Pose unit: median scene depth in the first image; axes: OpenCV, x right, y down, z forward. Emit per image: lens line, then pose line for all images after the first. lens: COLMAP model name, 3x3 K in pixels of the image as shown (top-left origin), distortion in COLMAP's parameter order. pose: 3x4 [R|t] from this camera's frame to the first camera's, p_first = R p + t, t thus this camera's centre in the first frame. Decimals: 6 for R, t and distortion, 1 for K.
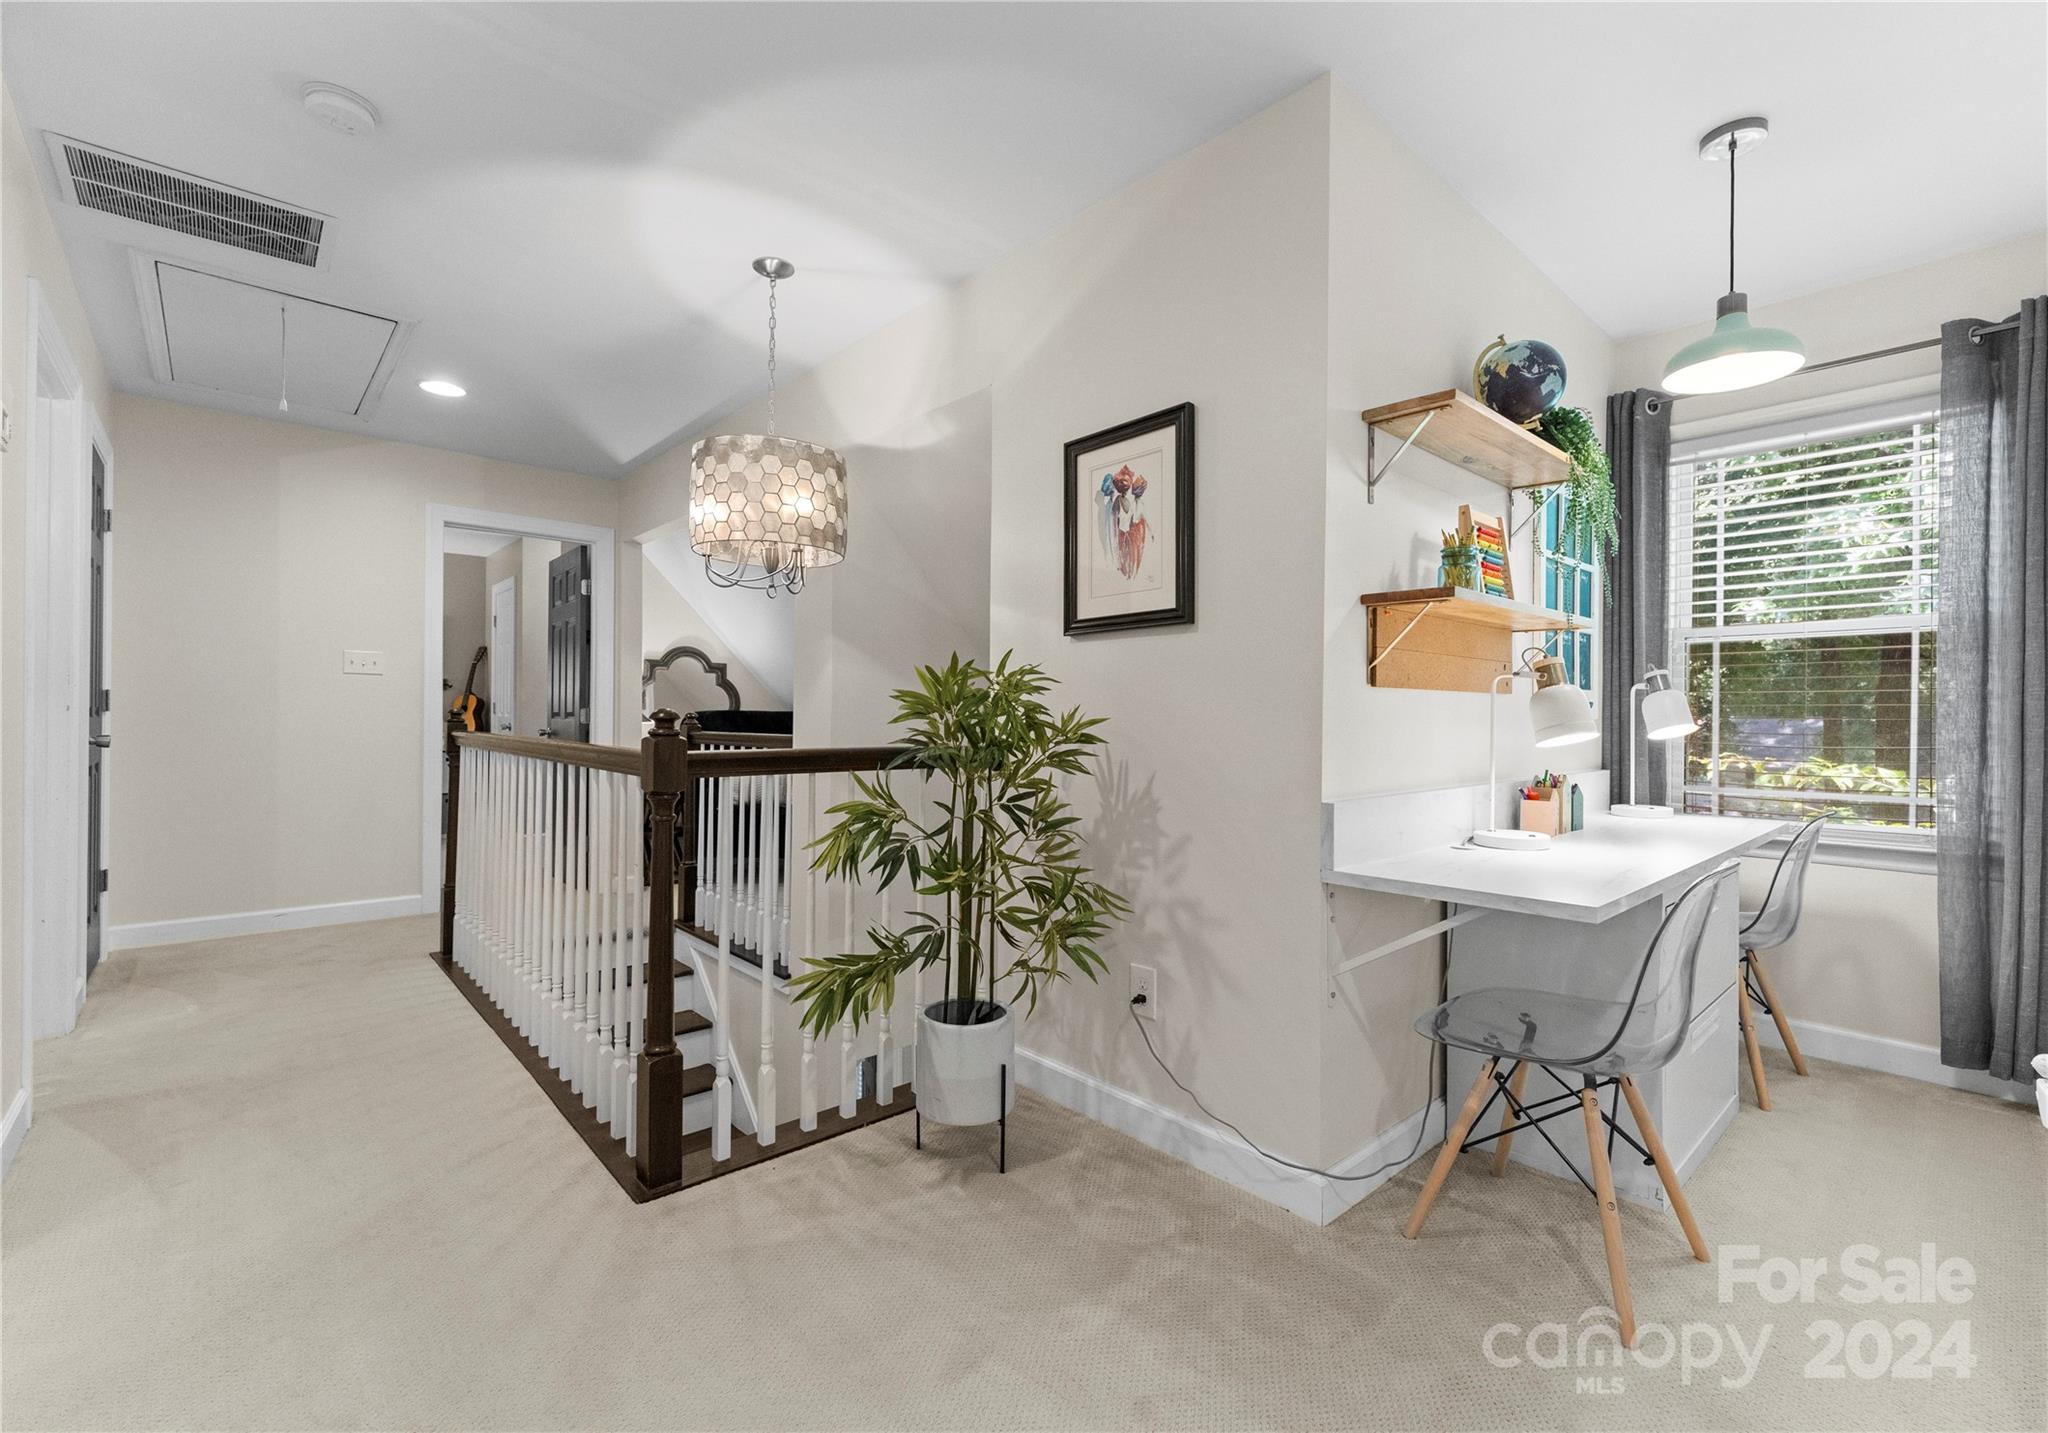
lens RADIAL K [[885.5, 0, 1017.8], [0, 885.5, 711.4], [0, 0, 1]] dist [-0.000675, 0.001163]
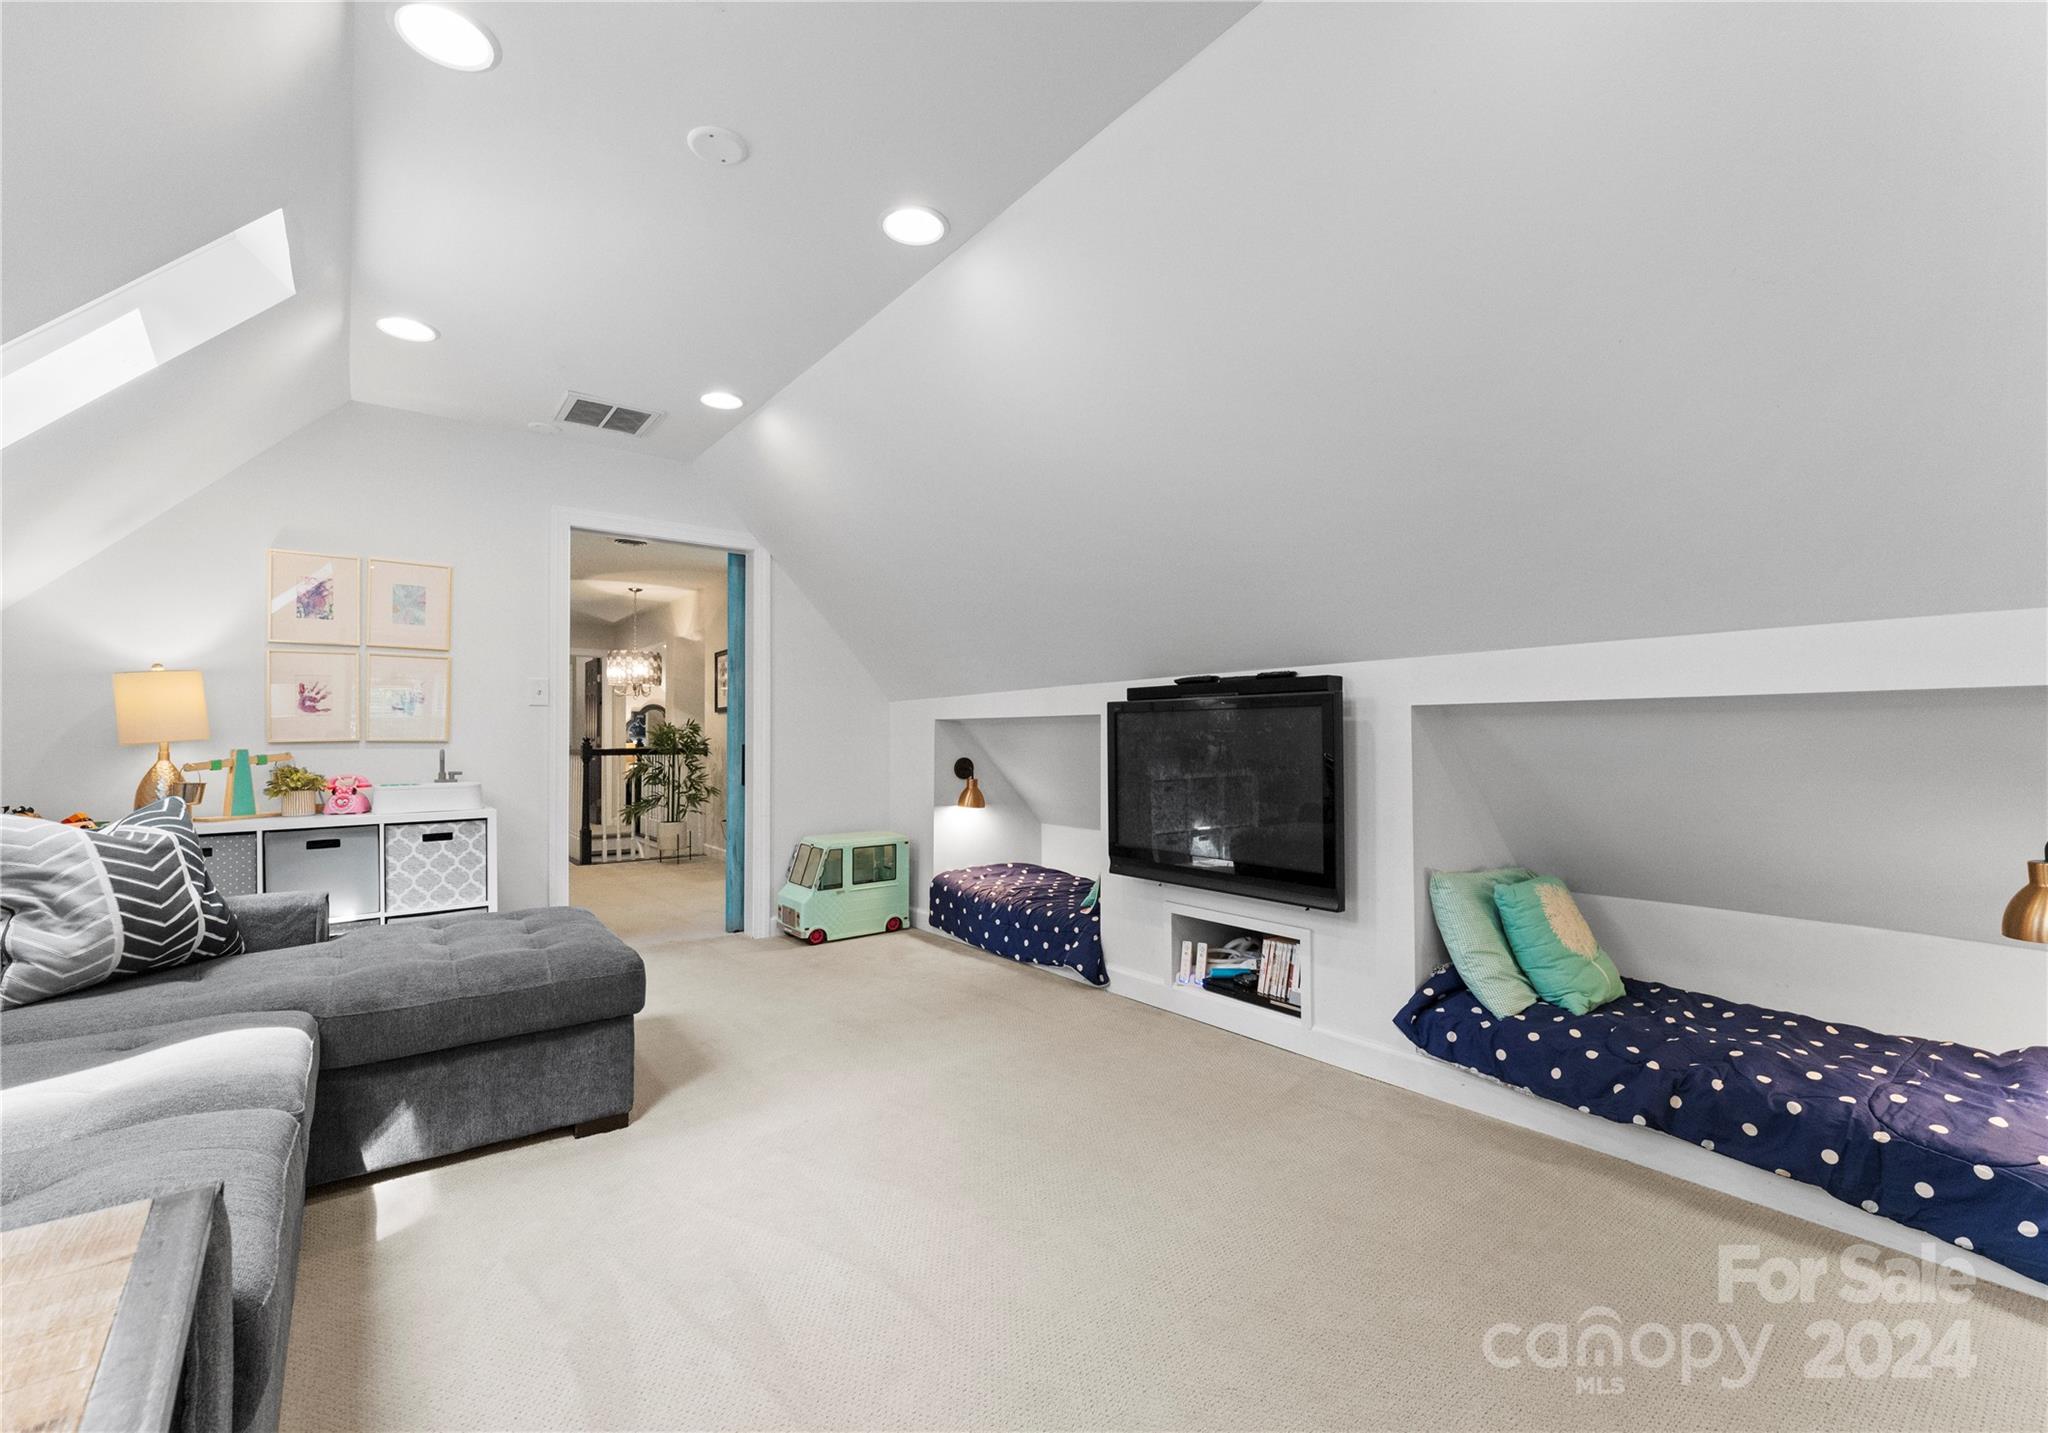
lens RADIAL K [[885.5, 0, 1029.7], [0, 885.5, 724.3], [0, 0, 1]] dist [-0.000675, 0.001163]
pose [[0.997237, -0.010533, -0.073532, 1.392428], [0.009496, 0.999851, -0.014430, 0.015947], [0.073673, 0.013692, 0.997188, -2.072684]]
